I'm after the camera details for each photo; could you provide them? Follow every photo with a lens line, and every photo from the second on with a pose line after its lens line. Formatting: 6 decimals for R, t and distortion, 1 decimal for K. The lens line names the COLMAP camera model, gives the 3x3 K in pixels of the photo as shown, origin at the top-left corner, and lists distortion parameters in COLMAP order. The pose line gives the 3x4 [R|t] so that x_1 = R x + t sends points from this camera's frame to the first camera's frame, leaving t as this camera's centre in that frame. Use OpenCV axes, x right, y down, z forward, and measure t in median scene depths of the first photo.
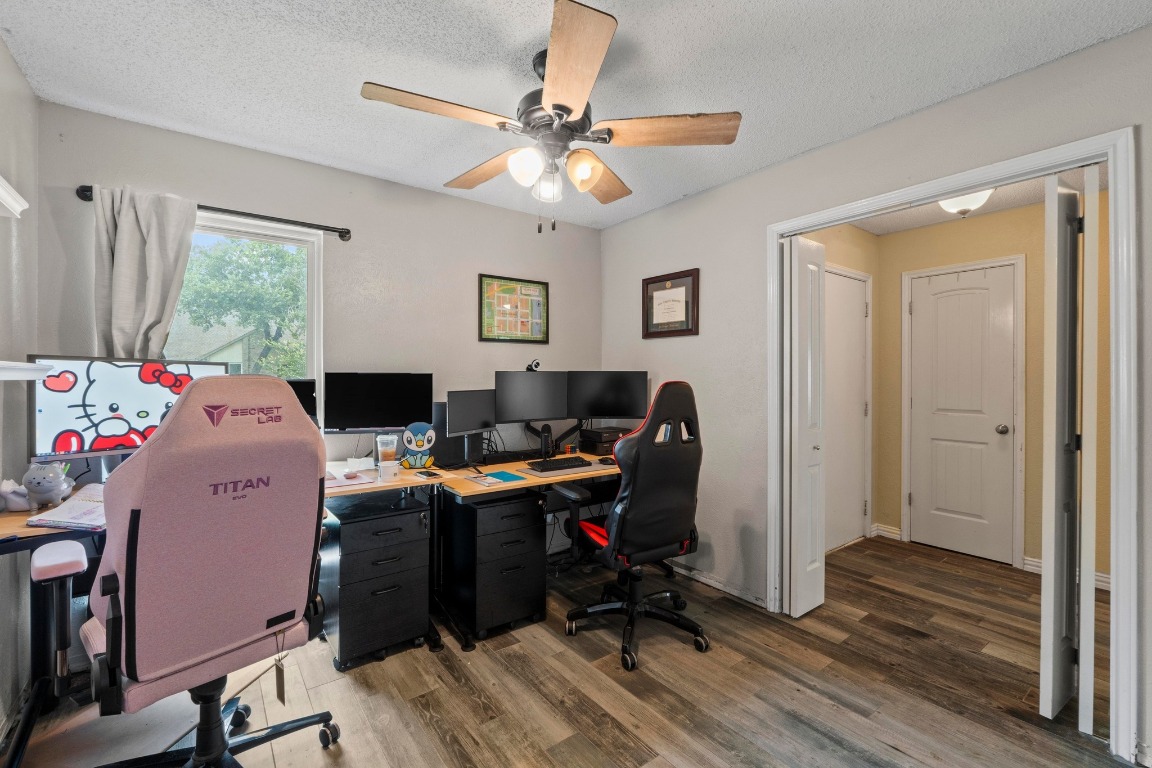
lens RADIAL K [[497.7, 0, 564.2], [0, 497.7, 380.6], [0, 0, 1]] dist [-0.001380, -0.000346]
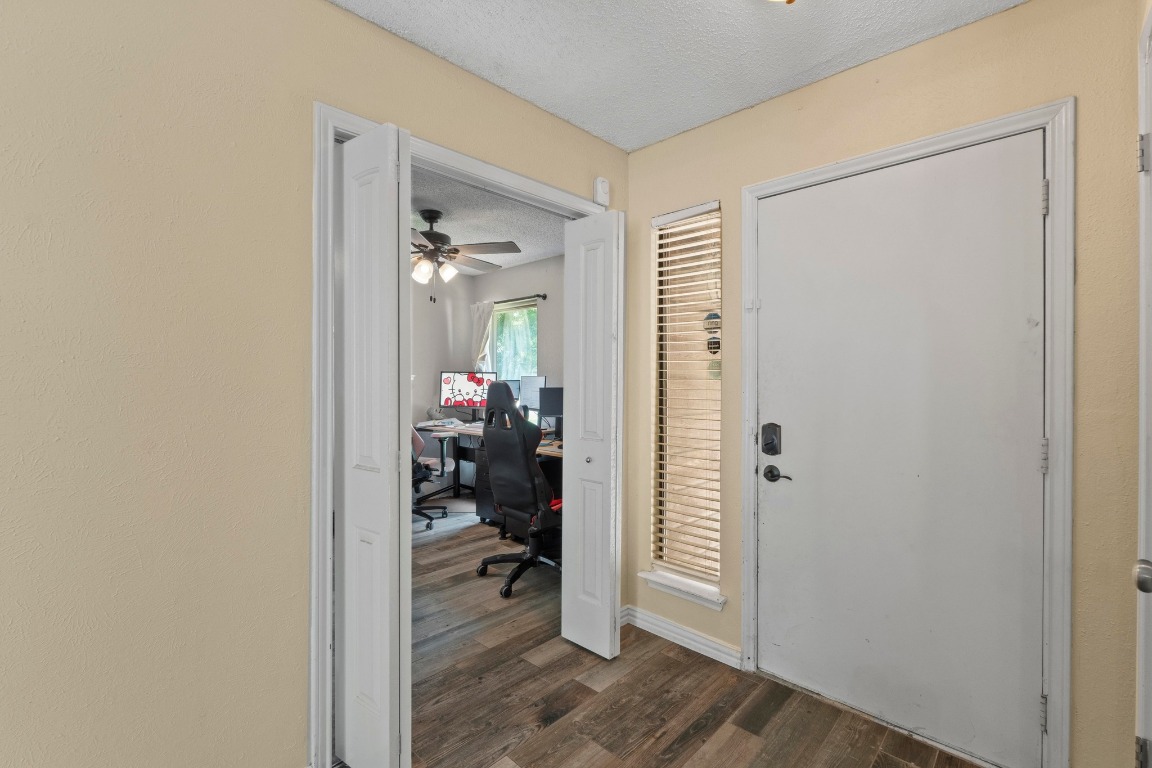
lens RADIAL K [[497.7, 0, 564.2], [0, 497.7, 380.6], [0, 0, 1]] dist [-0.001380, -0.000346]
pose [[0.160583, 0.000424, -0.987022, 1.715859], [-0.004508, 0.999990, -0.000304, -0.000683], [0.987012, 0.004498, 0.160584, 1.056112]]
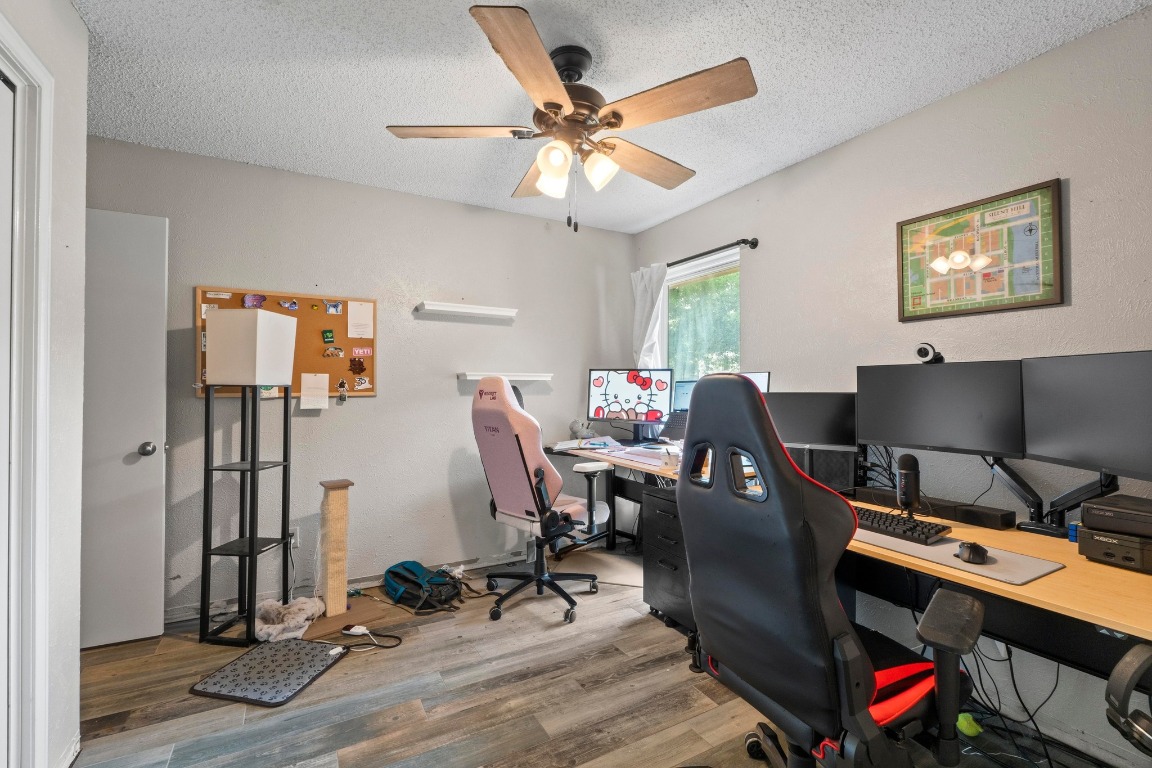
lens RADIAL K [[490.4, 0, 572.6], [0, 490.4, 382.4], [0, 0, 1]] dist [-0.001156, -0.000148]
pose [[-0.121131, -0.008515, -0.992600, 0.843219], [-0.008442, 0.999936, -0.007548, 0.017202], [0.992601, 0.007465, -0.121195, 0.994974]]
